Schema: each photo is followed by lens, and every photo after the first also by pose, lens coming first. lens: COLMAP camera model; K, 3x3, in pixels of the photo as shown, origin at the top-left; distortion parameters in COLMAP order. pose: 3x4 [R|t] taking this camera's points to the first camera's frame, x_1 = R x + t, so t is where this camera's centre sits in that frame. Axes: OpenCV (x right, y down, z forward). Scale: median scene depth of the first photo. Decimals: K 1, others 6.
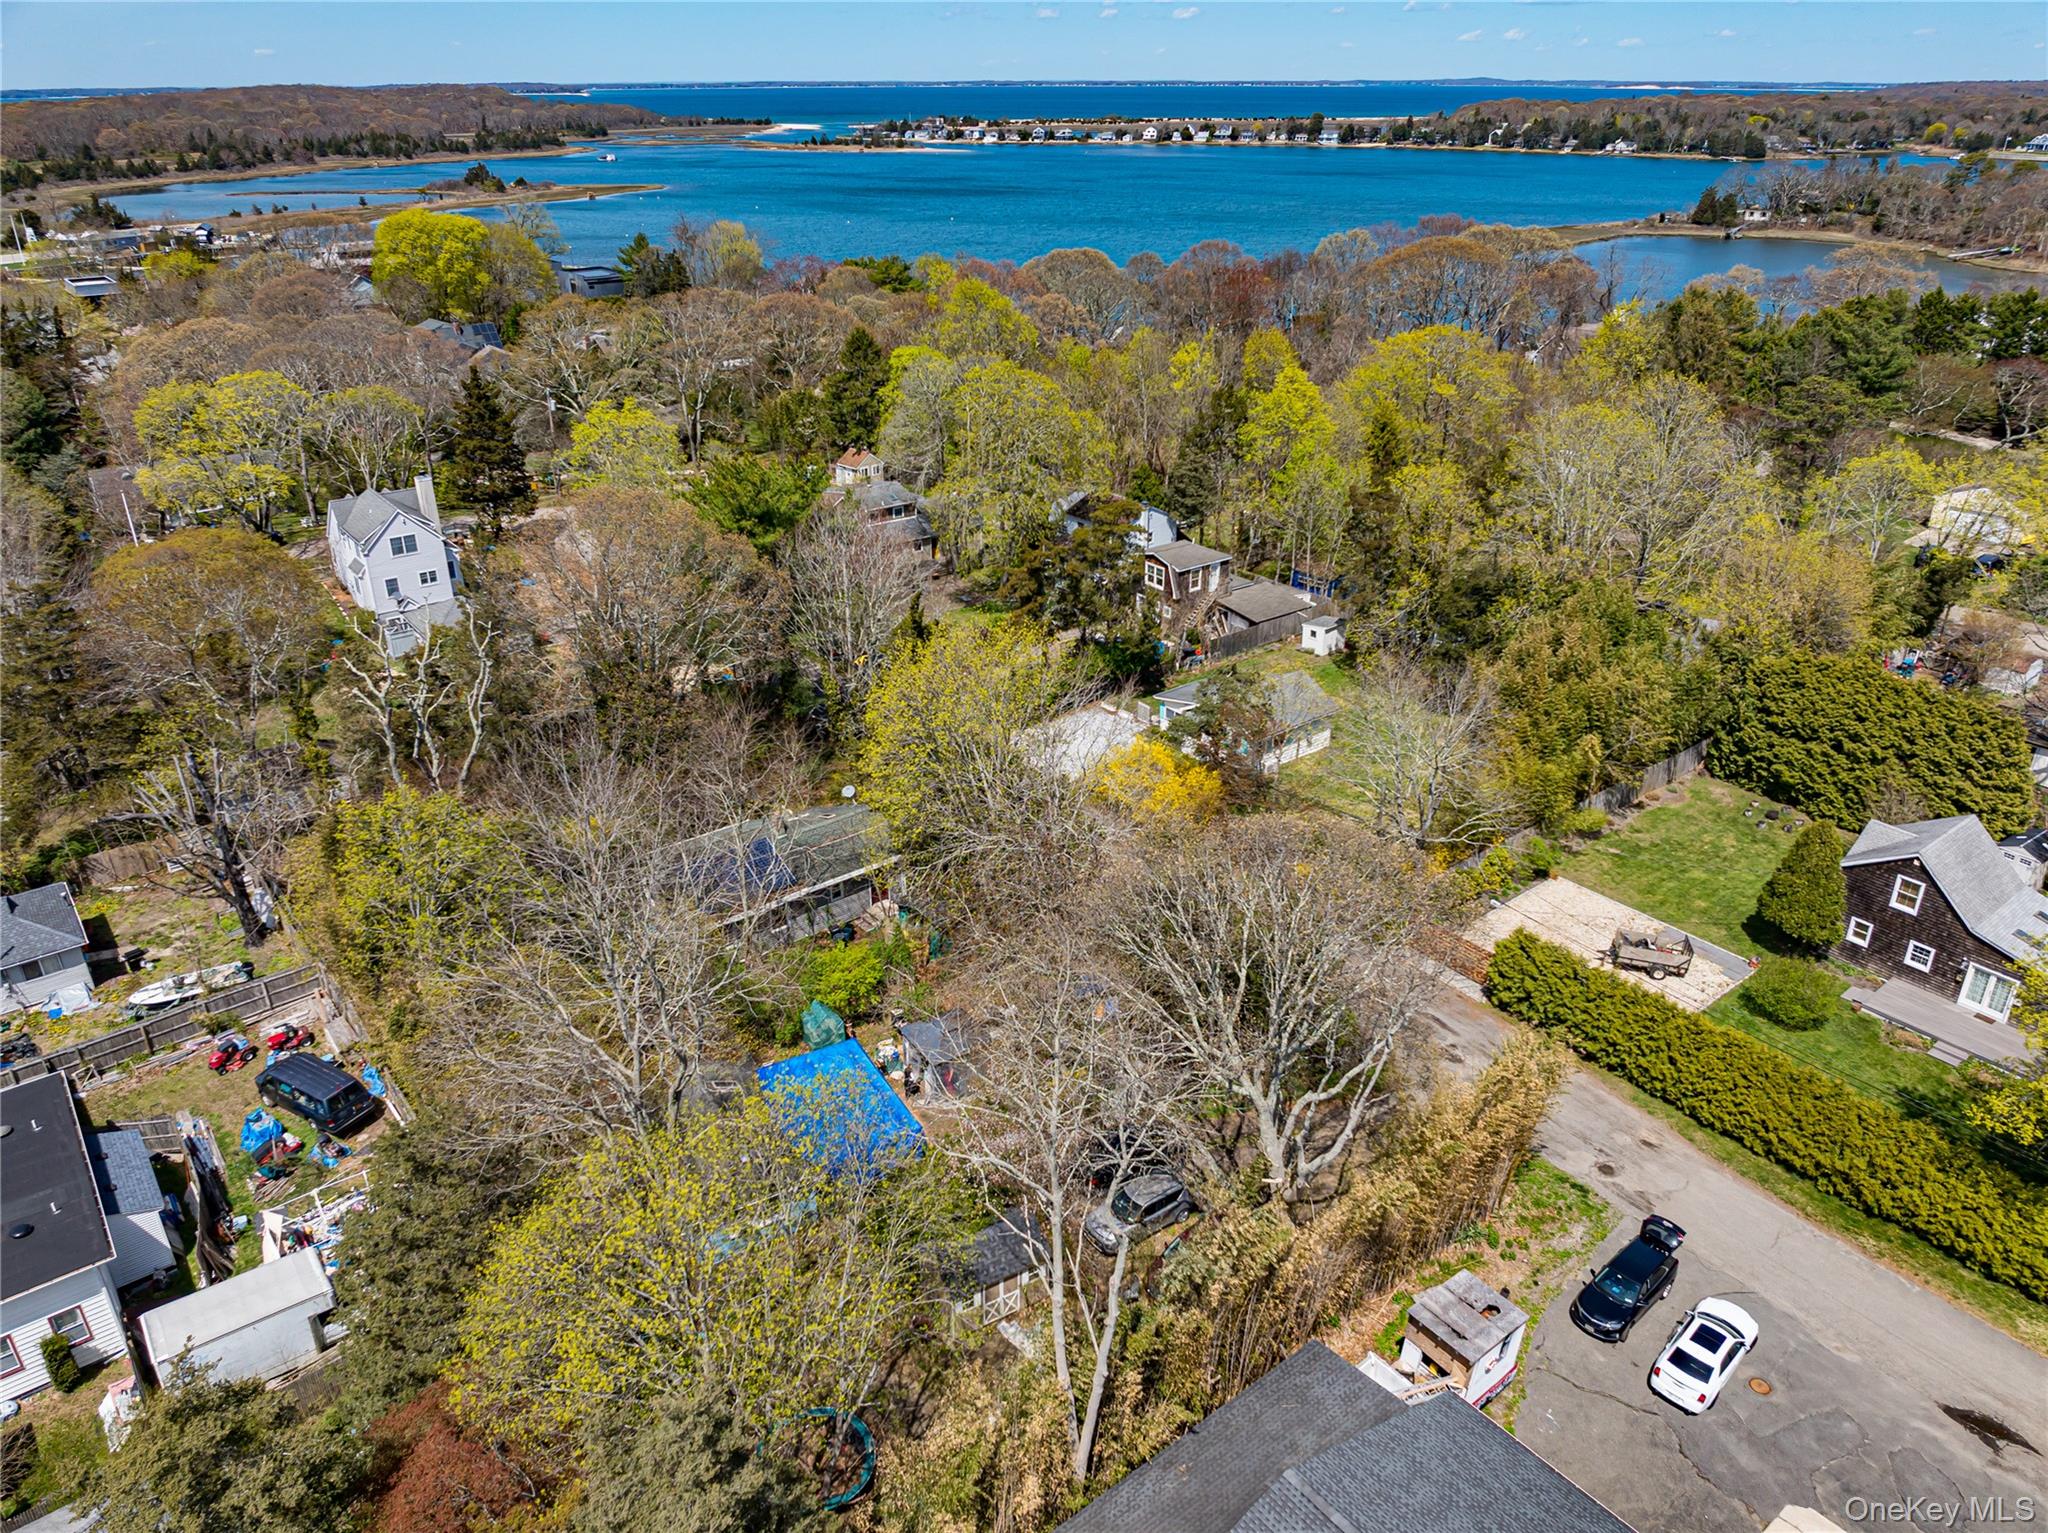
lens RADIAL K [[1445.4, 0, 1024.0], [0, 1445.4, 766.5], [0, 0, 1]] dist [-0.038985, 0.030621]
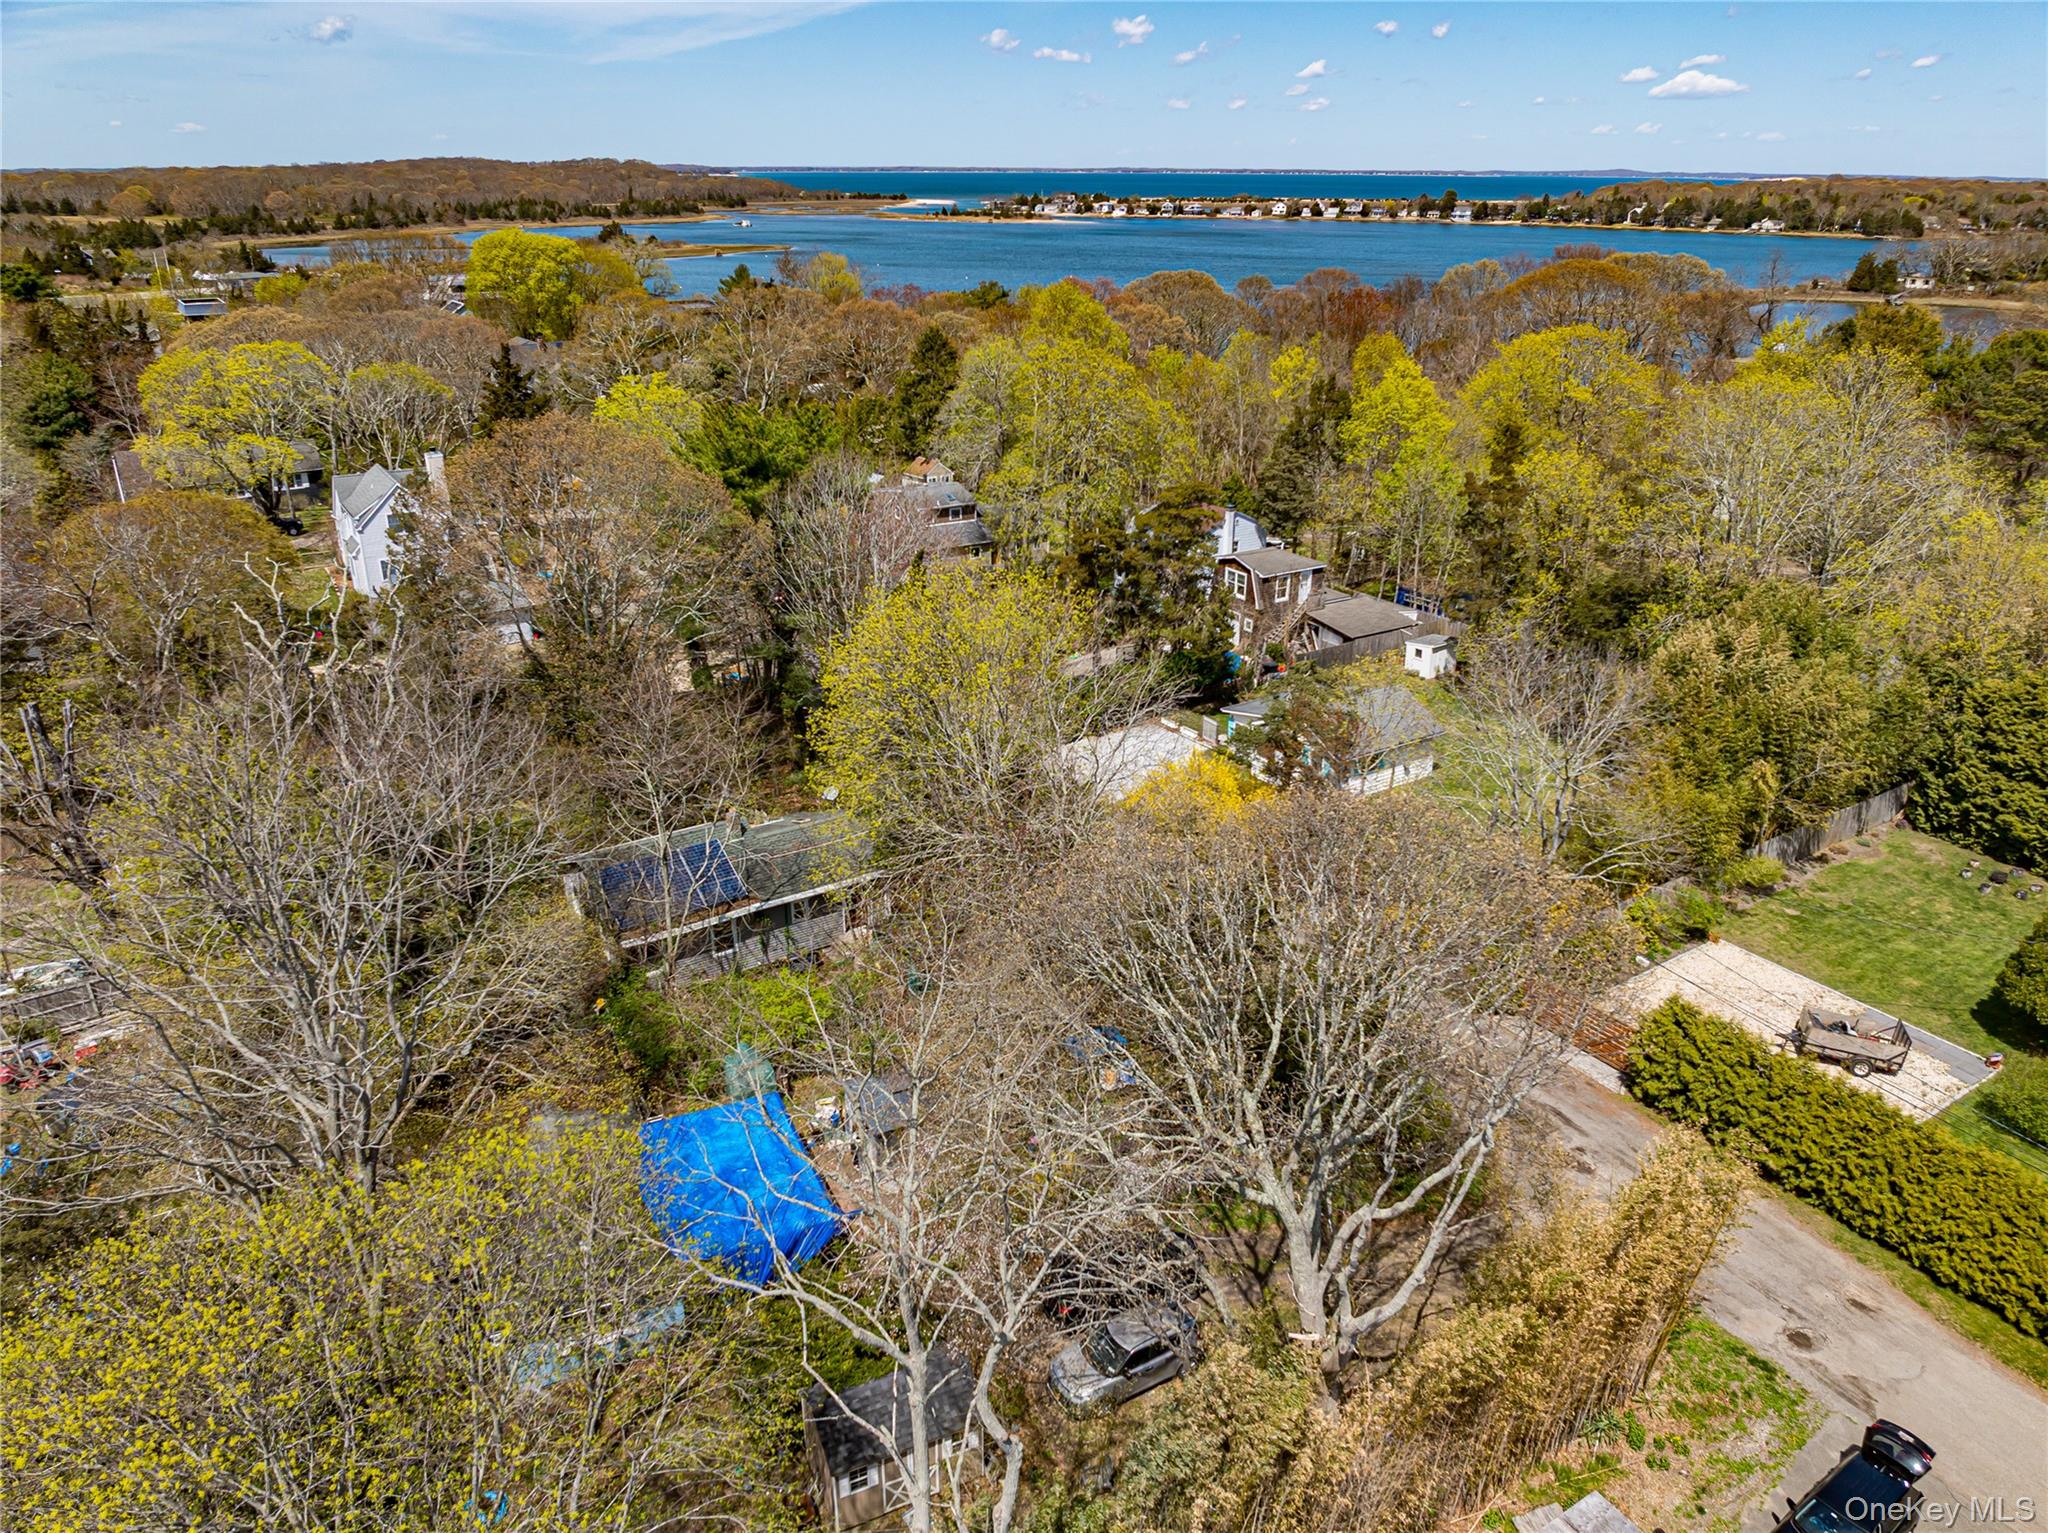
lens RADIAL K [[1445.4, 0, 1024.0], [0, 1445.4, 766.5], [0, 0, 1]] dist [-0.038985, 0.030621]
pose [[0.996217, 0.040109, -0.077095, 0.040967], [-0.043985, 0.997818, -0.049241, 0.030549], [0.074952, 0.052446, 0.995807, 0.153139]]
